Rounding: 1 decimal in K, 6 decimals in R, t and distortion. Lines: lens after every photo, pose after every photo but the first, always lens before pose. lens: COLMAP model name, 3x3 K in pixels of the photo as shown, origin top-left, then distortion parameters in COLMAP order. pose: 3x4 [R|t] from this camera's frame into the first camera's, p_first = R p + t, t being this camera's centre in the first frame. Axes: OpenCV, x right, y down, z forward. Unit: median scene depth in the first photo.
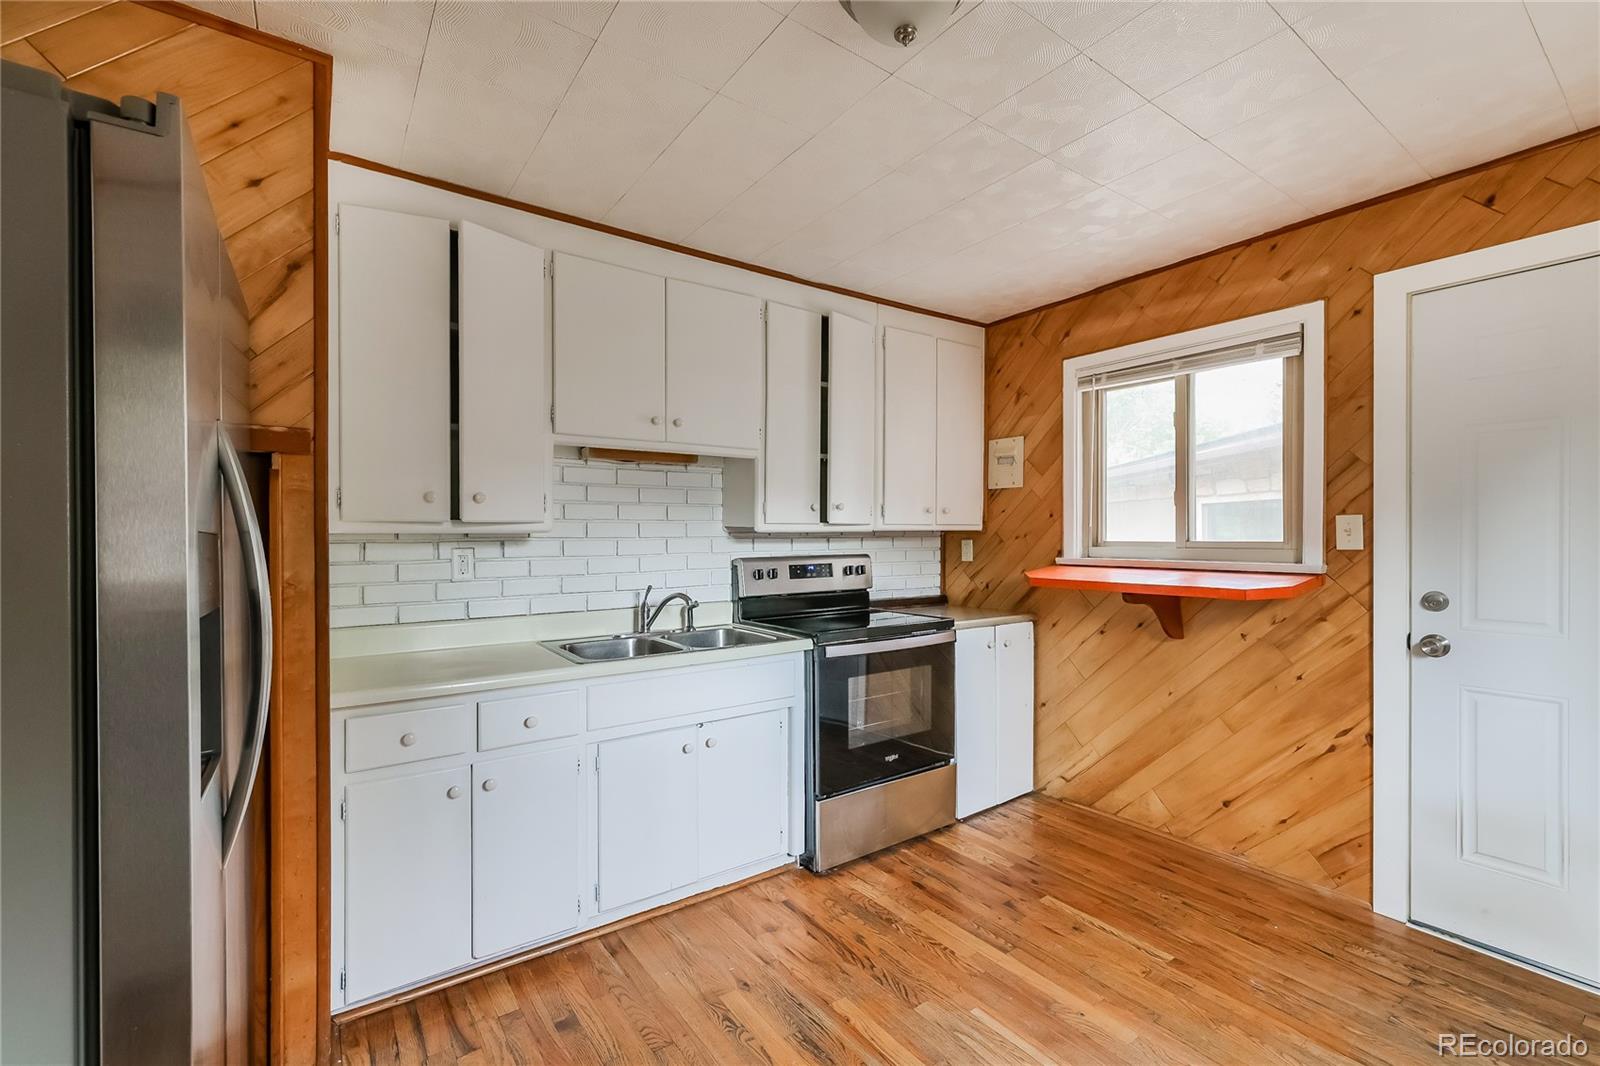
lens RADIAL K [[683.3, 0, 812.2], [0, 683.3, 539.0], [0, 0, 1]] dist [0.000698, -0.000064]
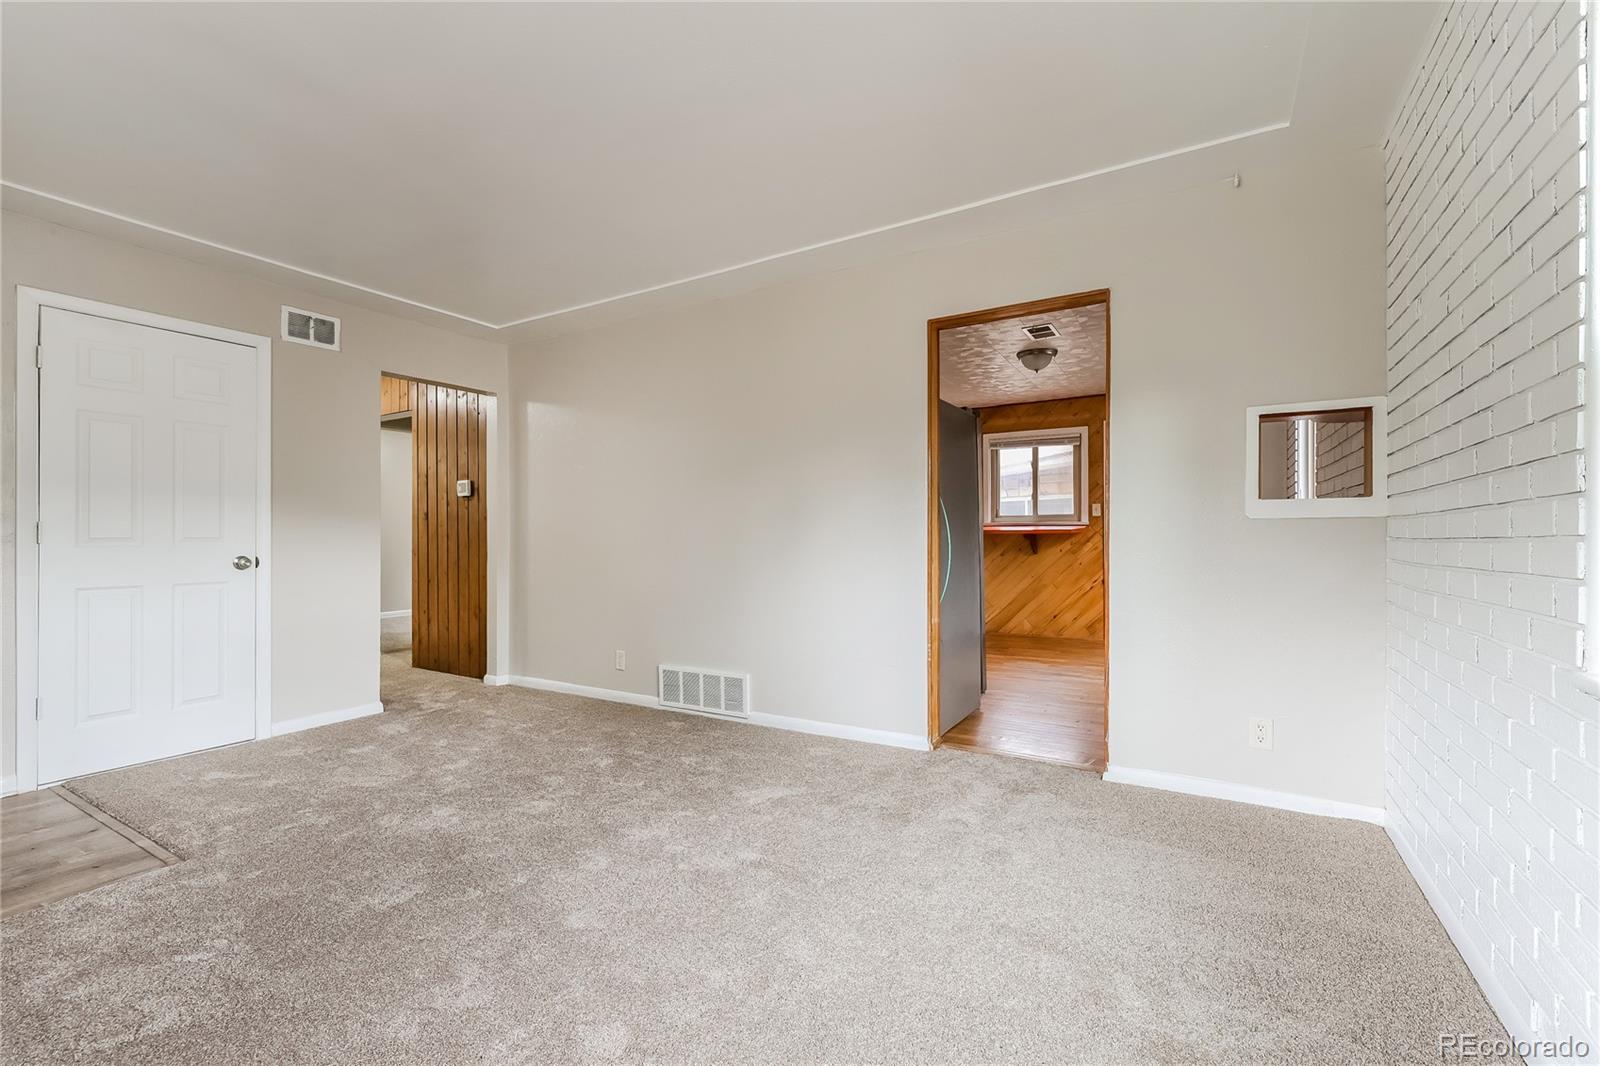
lens RADIAL K [[683.3, 0, 800.5], [0, 683.3, 531.2], [0, 0, 1]] dist [0.000698, -0.000064]
pose [[0.915132, -0.000686, 0.403153, -1.264181], [0.004698, 0.999949, -0.008964, 0.084211], [-0.403126, 0.010097, 0.915089, -0.935481]]
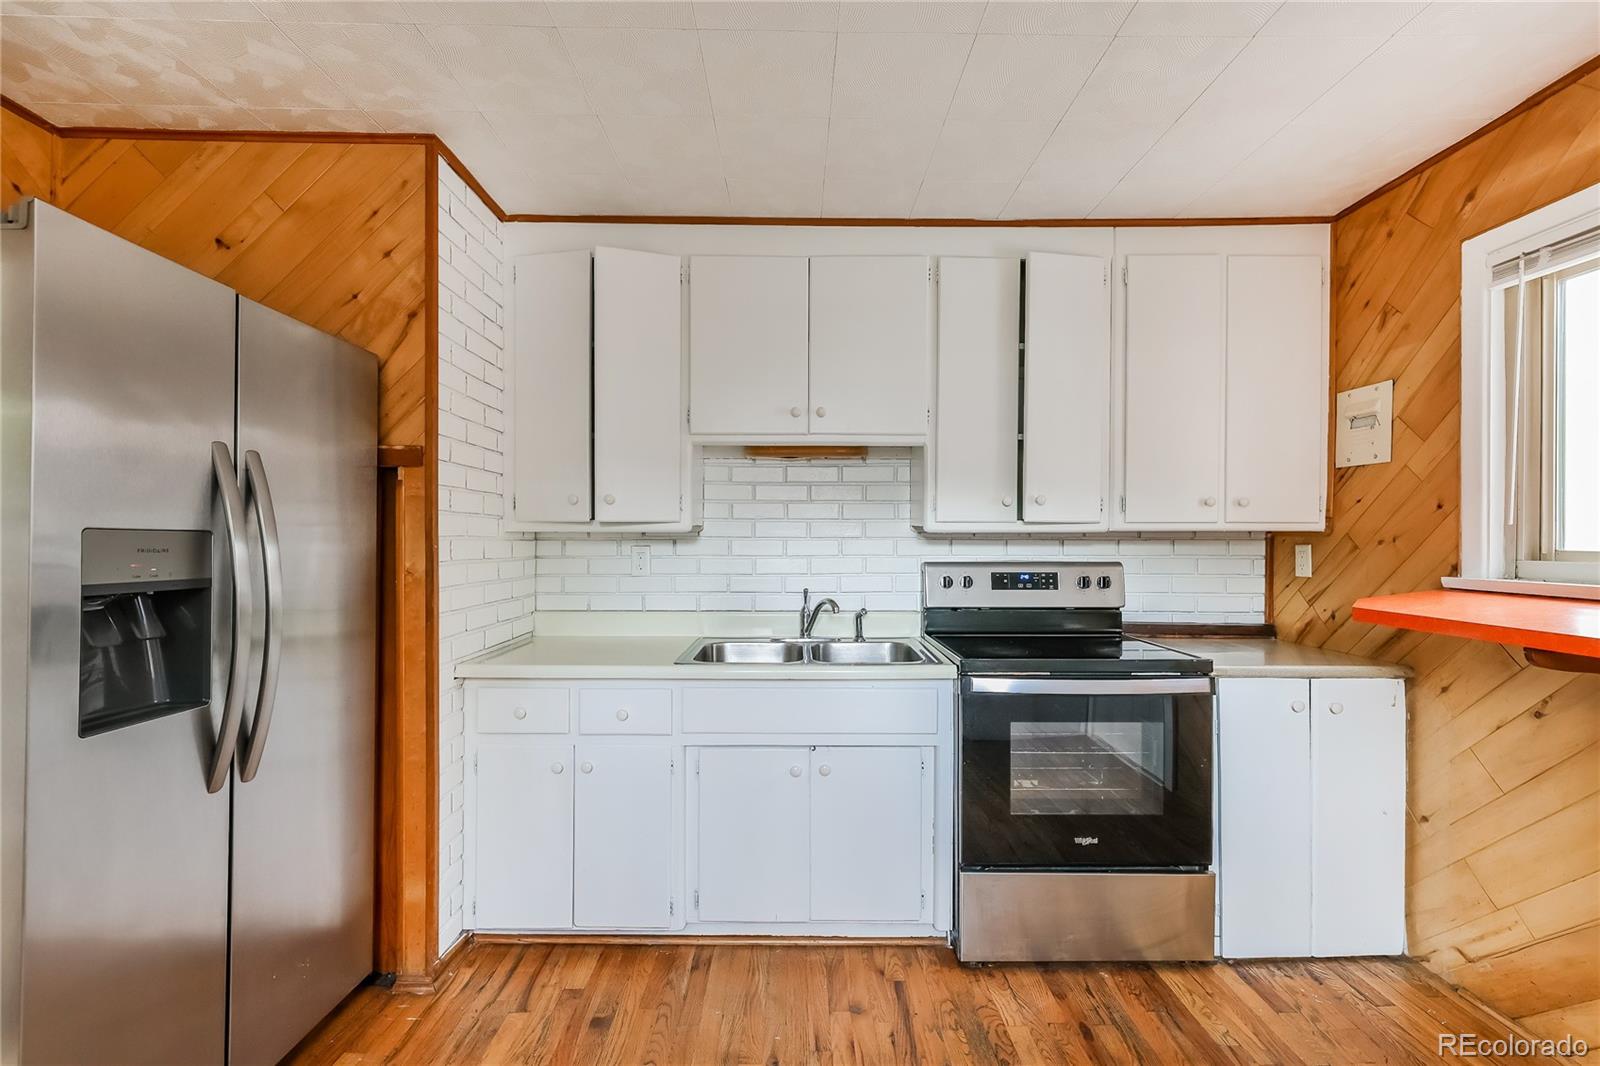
lens RADIAL K [[683.3, 0, 797.6], [0, 683.3, 534.8], [0, 0, 1]] dist [0.000698, -0.000064]
pose [[0.813248, 0.005466, -0.581891, 0.290649], [-0.009317, 0.999950, -0.003628, -0.002390], [0.581842, 0.008372, 0.813259, 0.222949]]
